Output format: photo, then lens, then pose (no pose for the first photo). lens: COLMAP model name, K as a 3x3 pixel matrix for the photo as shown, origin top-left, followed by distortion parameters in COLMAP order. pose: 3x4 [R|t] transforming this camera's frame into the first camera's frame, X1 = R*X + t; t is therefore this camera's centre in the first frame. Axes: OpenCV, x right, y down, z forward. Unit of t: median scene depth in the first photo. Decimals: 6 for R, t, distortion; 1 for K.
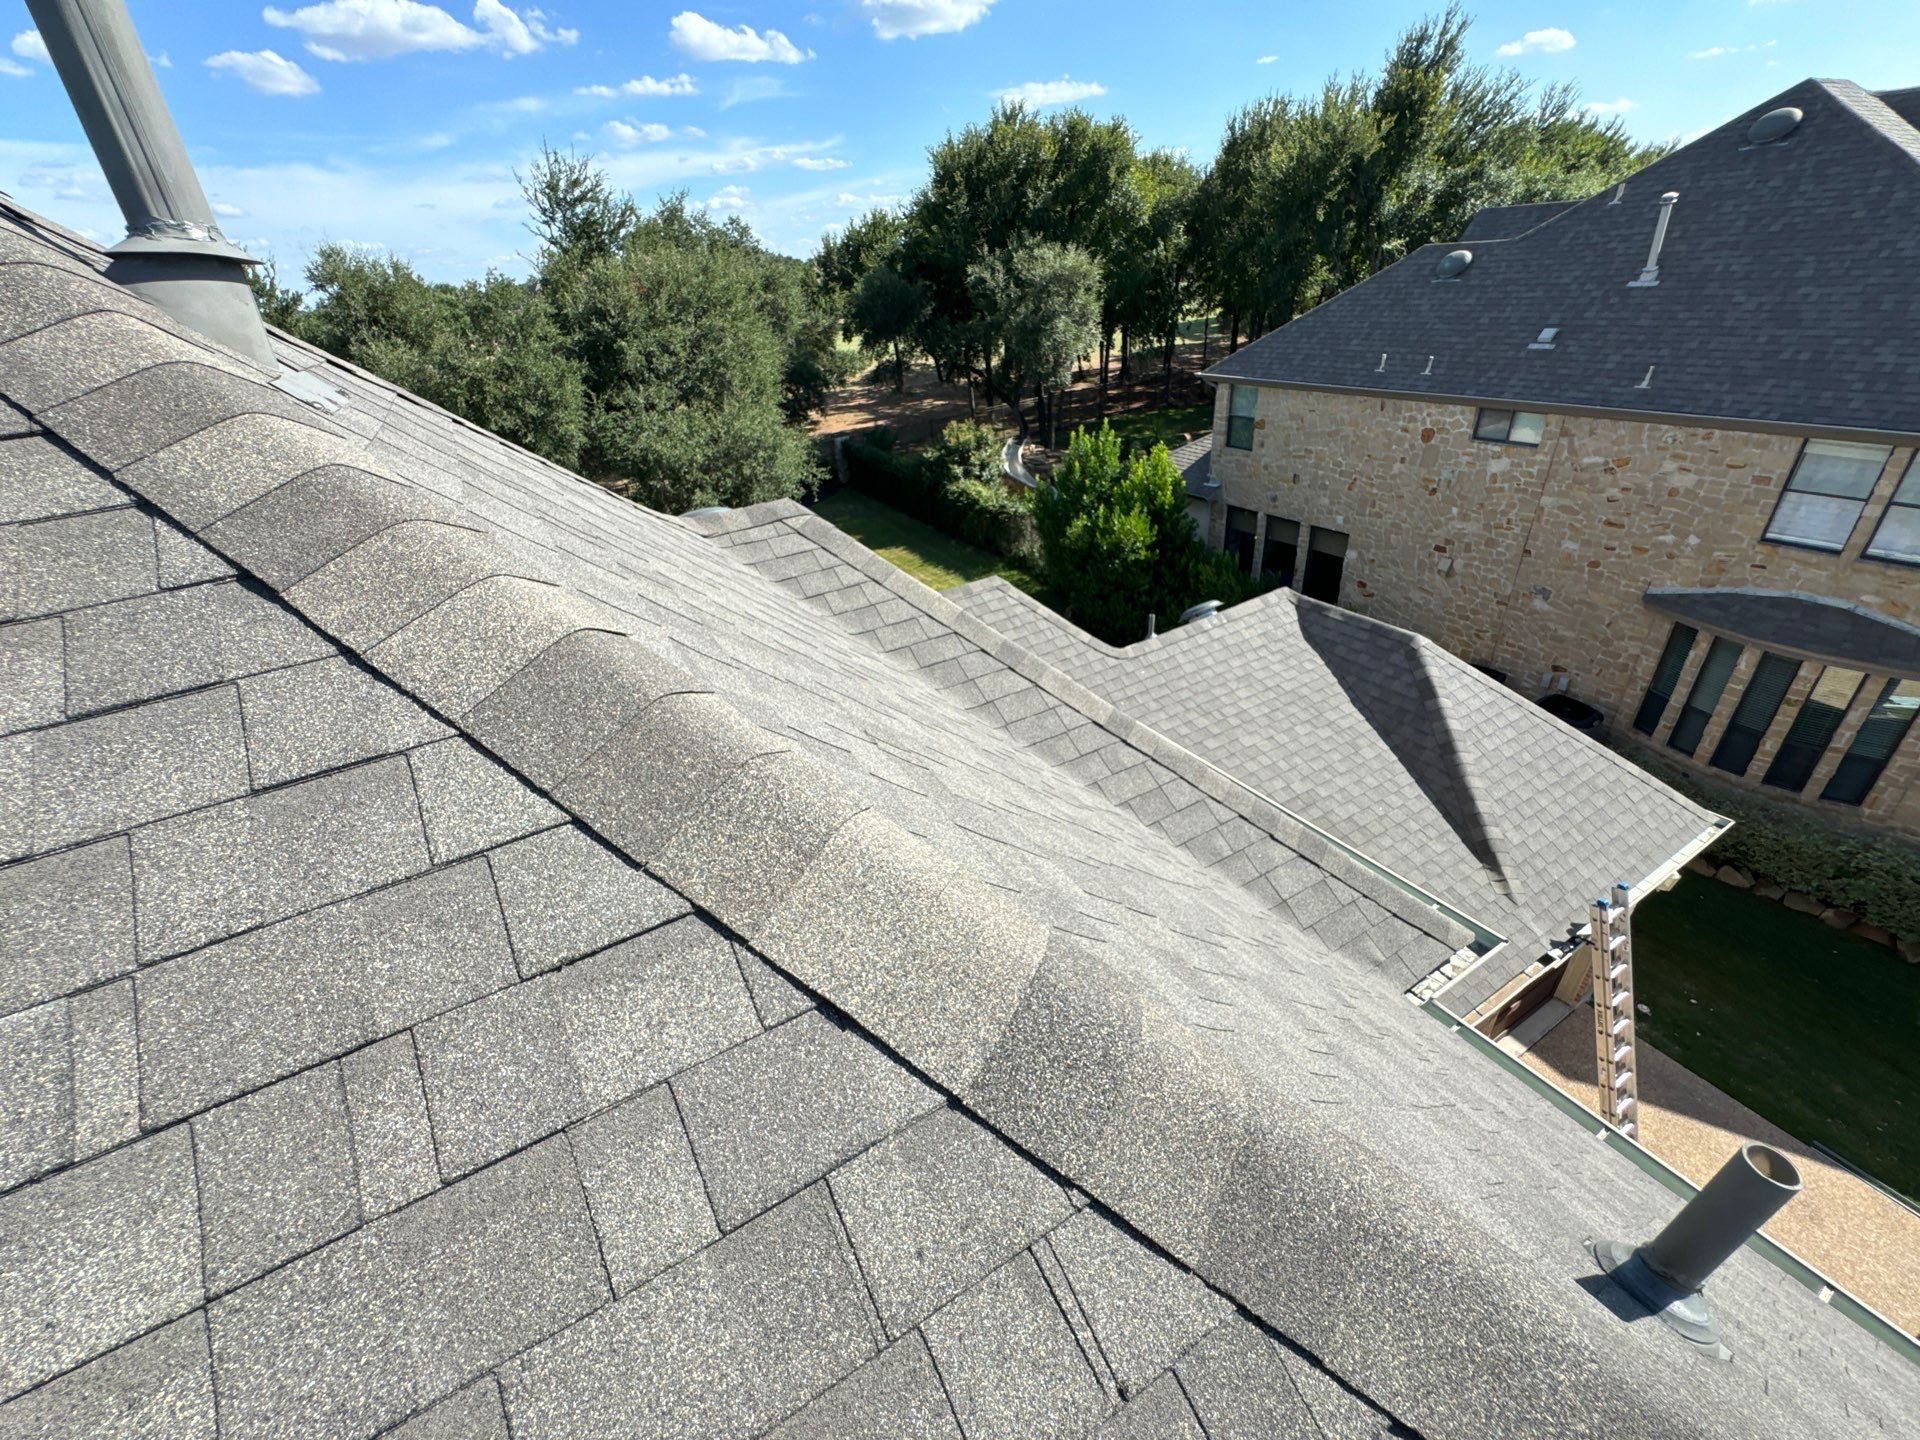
lens RADIAL K [[774.2, 0, 957.1], [0, 774.2, 719.0], [0, 0, 1]] dist [-0.003462, 0.000922]
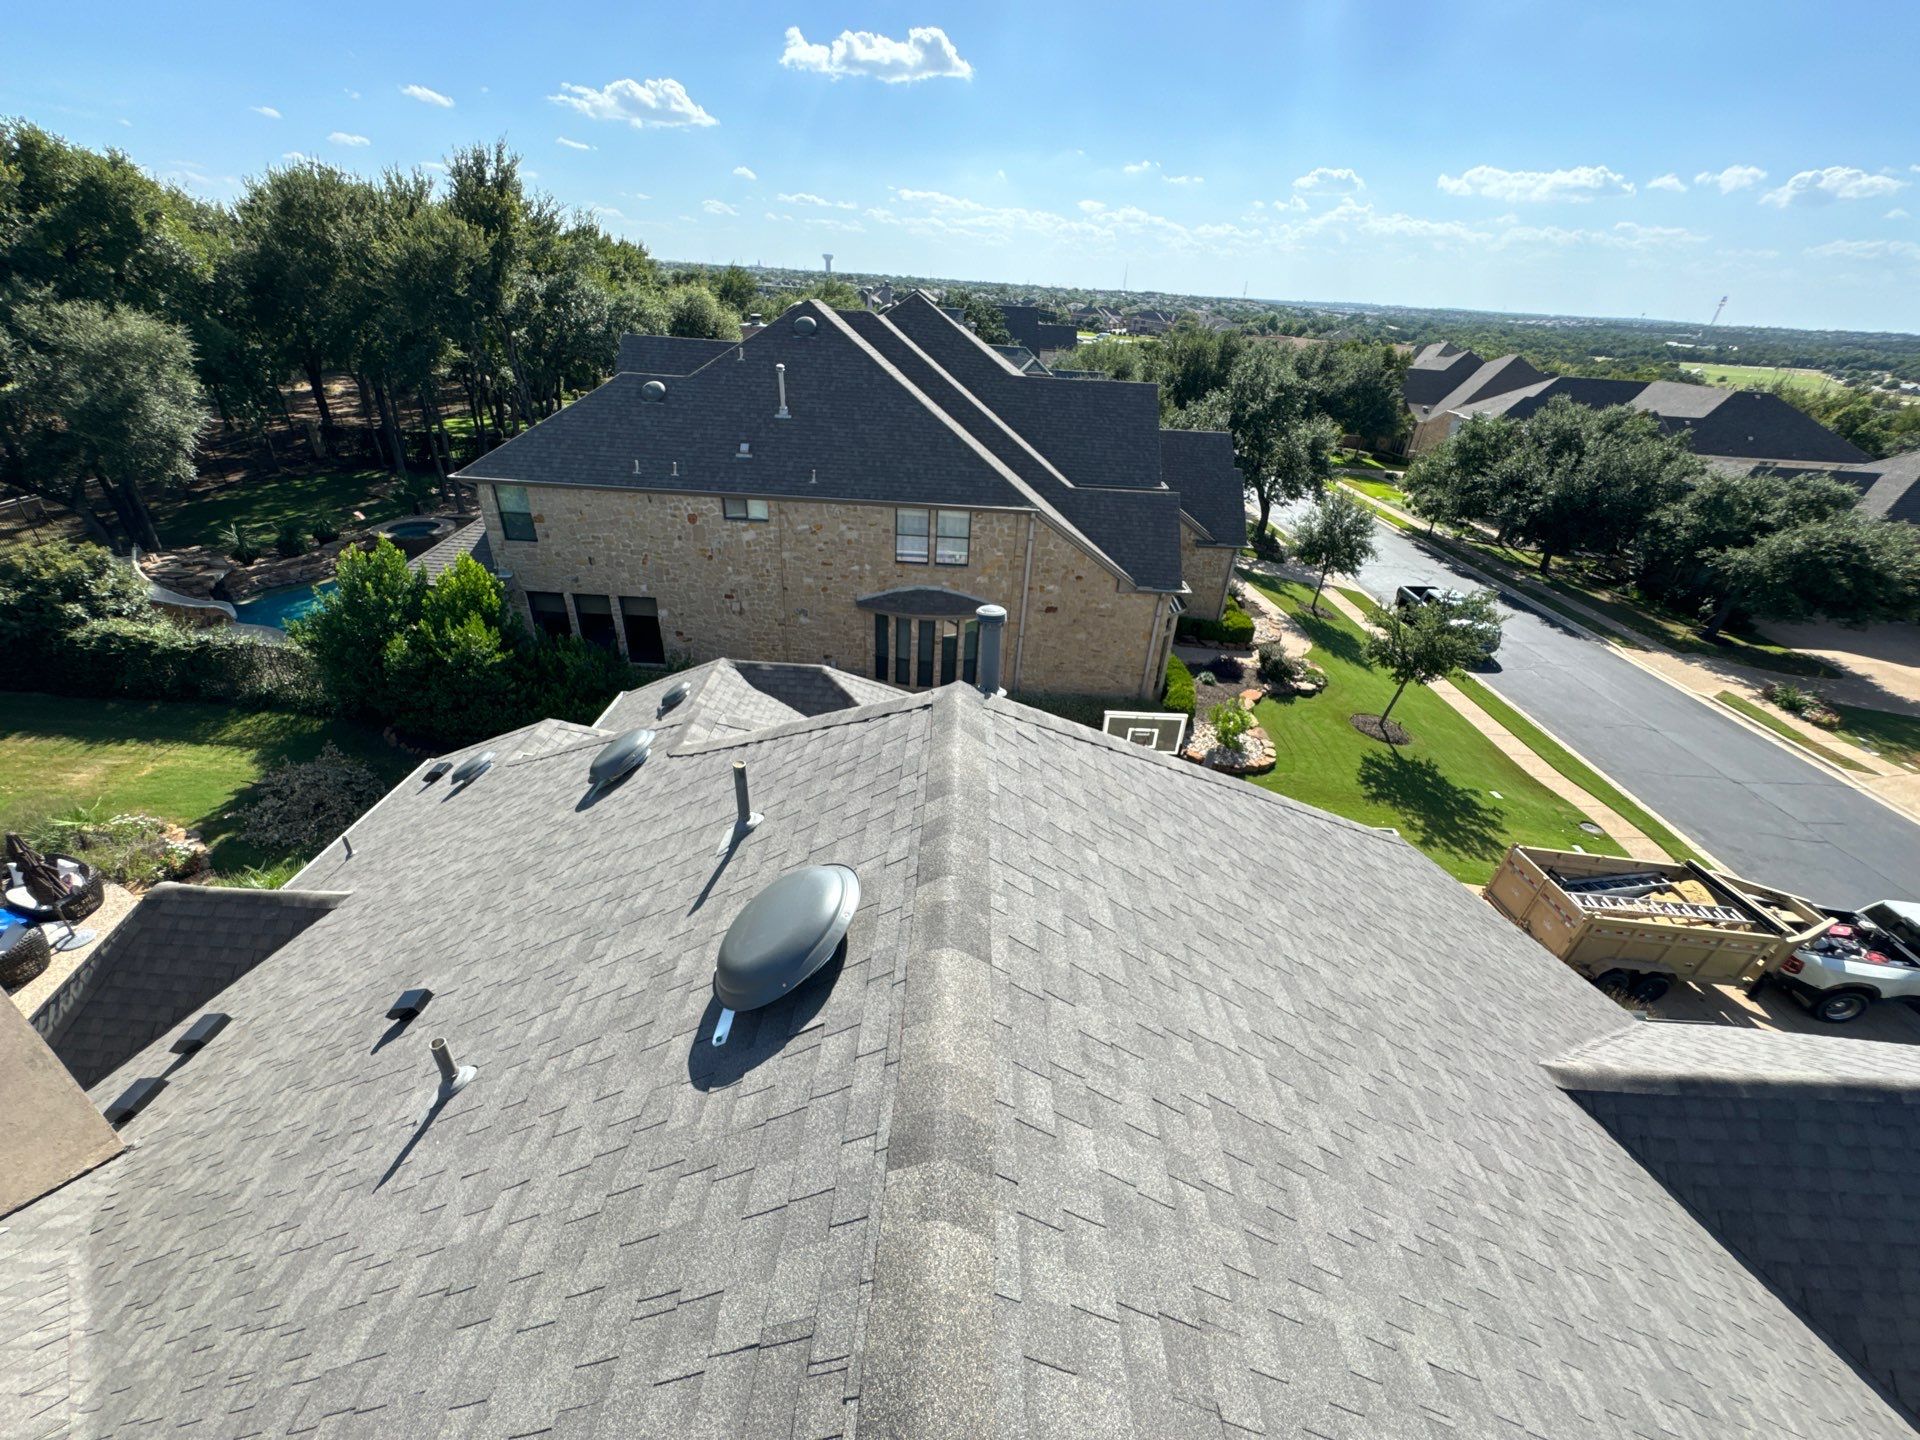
lens RADIAL K [[774.2, 0, 957.1], [0, 774.2, 719.0], [0, 0, 1]] dist [-0.003462, 0.000922]
pose [[0.514992, -0.326841, 0.792438, -0.324010], [0.351495, 0.923679, 0.152541, -0.089106], [-0.781815, 0.199981, 0.590570, -0.077026]]
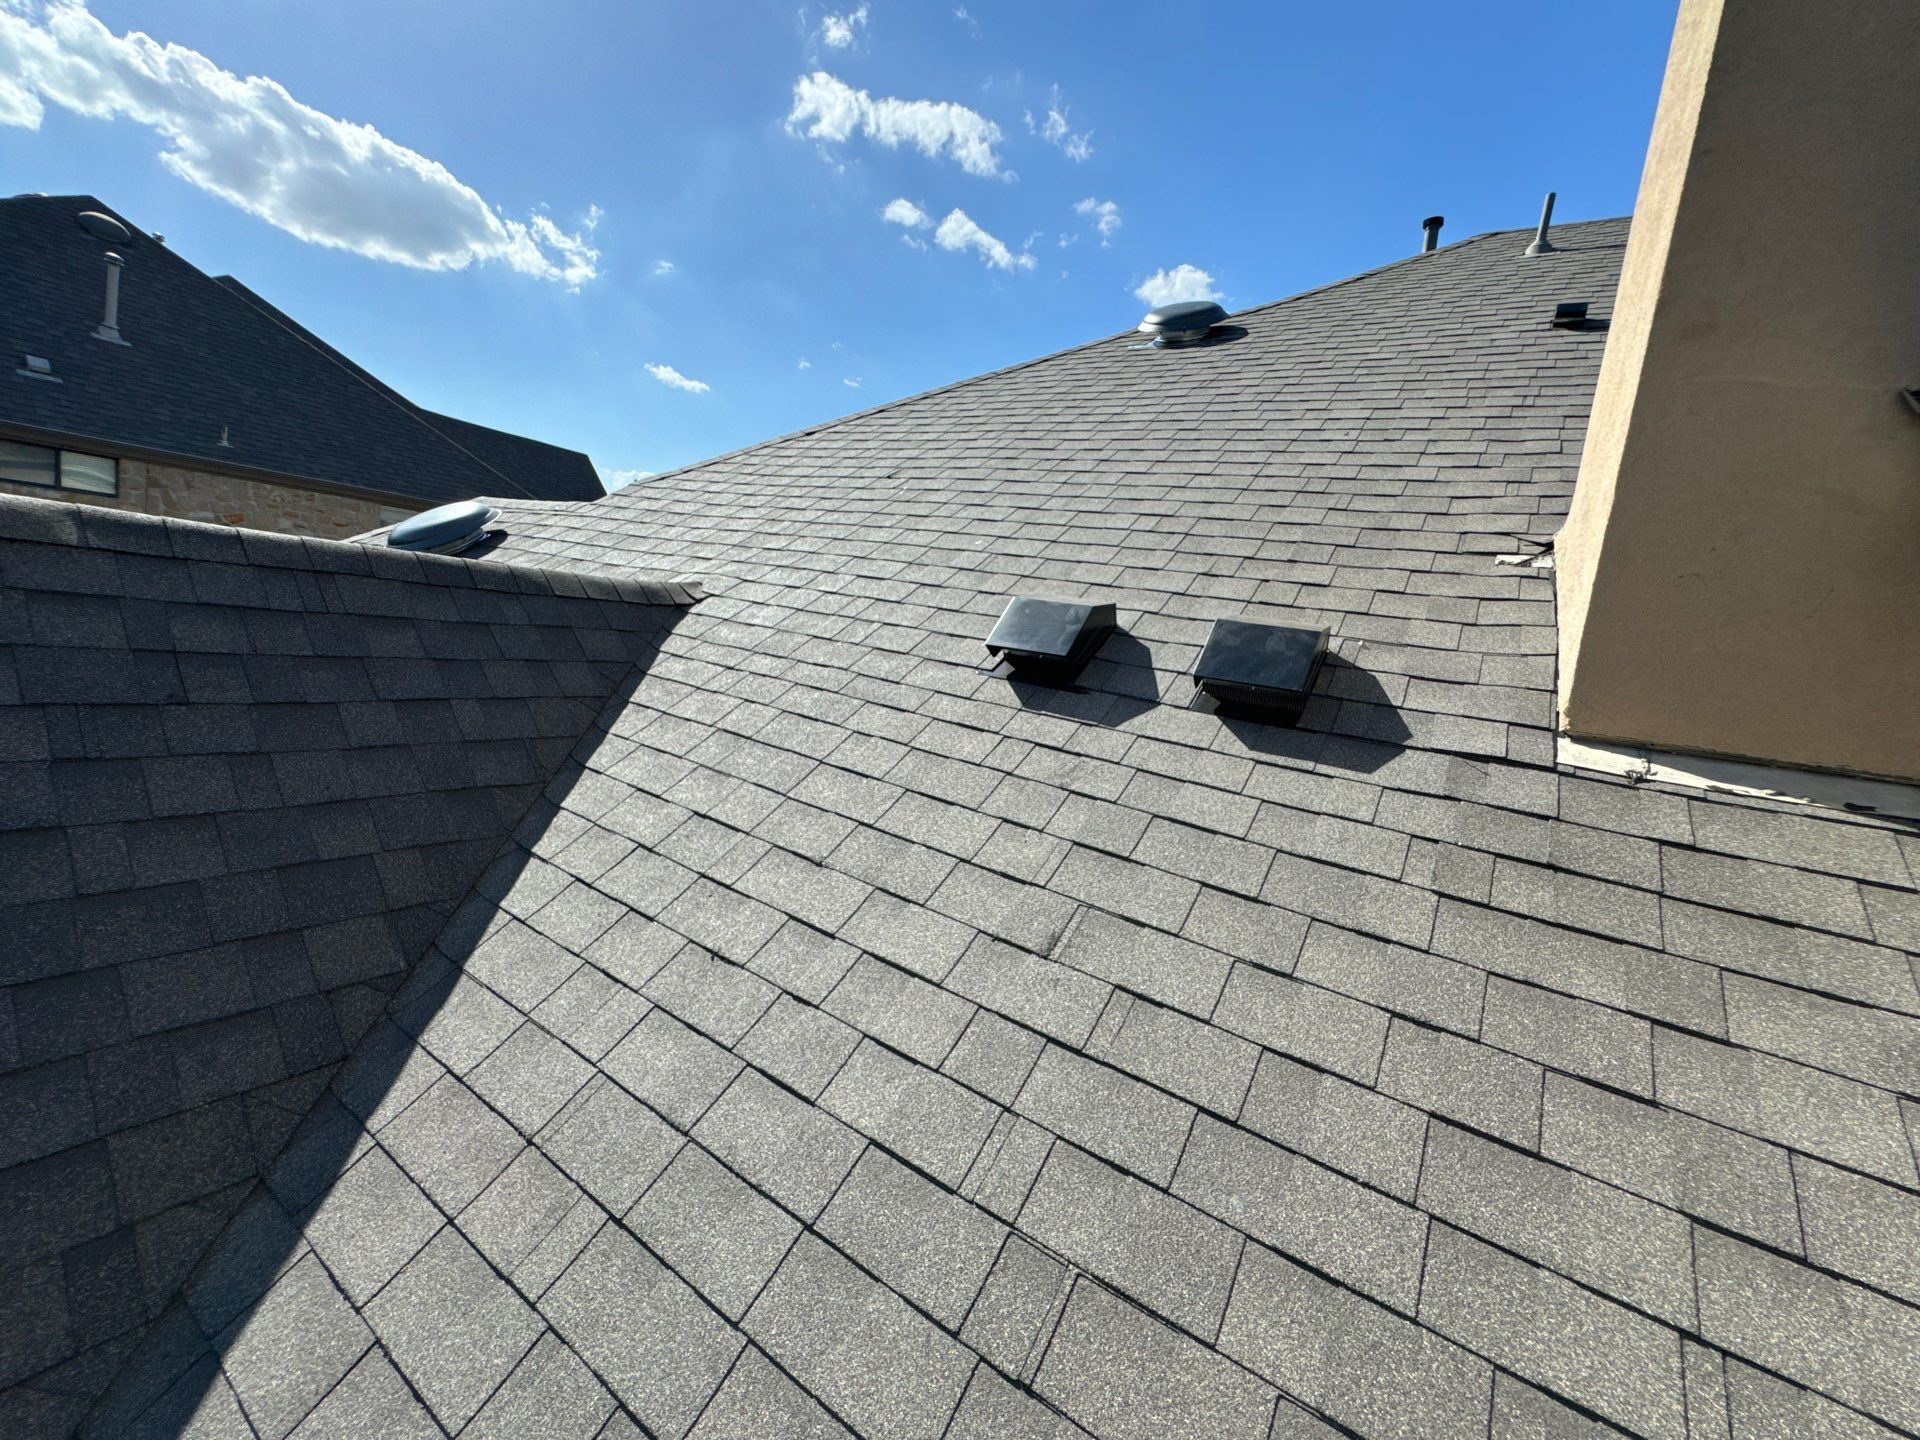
lens RADIAL K [[774.2, 0, 957.1], [0, 774.2, 719.0], [0, 0, 1]] dist [-0.003462, 0.000922]
pose [[-0.465943, -0.096813, 0.879502, -0.384809], [0.355741, 0.889623, 0.286392, -0.047249], [-0.810152, 0.446317, -0.380073, 0.609445]]
